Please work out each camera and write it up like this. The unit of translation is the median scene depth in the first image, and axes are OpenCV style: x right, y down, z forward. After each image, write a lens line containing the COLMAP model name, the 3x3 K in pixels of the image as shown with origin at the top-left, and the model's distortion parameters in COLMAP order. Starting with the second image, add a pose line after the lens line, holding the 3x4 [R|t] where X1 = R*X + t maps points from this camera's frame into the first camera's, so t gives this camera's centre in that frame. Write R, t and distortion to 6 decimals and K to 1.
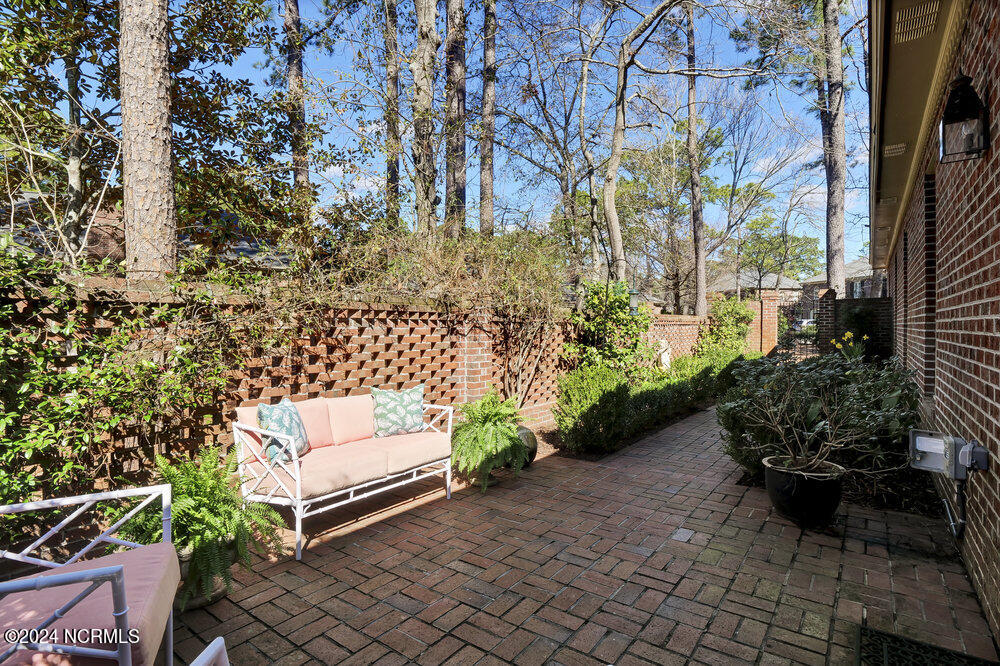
lens RADIAL K [[498.4, 0, 498.4], [0, 498.4, 327.9], [0, 0, 1]] dist [-0.007041, -0.001155]
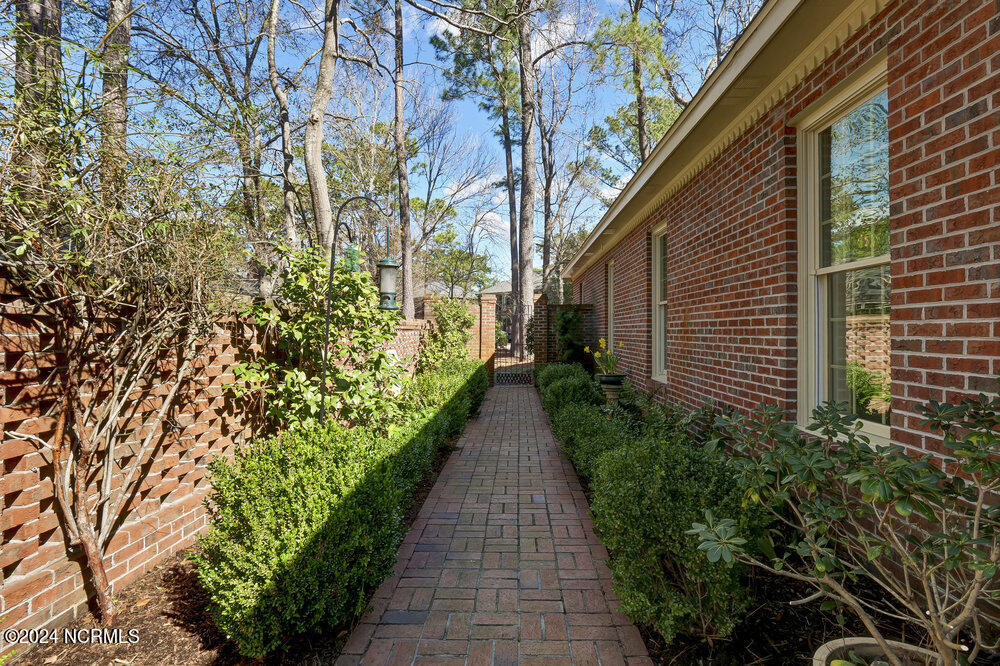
lens RADIAL K [[498.4, 0, 497.4], [0, 498.4, 329.4], [0, 0, 1]] dist [-0.007041, -0.001155]
pose [[0.824178, 0.006305, 0.566296, 0.064151], [-0.001977, 0.999964, -0.008257, -0.000404], [-0.566328, 0.005685, 0.824160, 0.436519]]
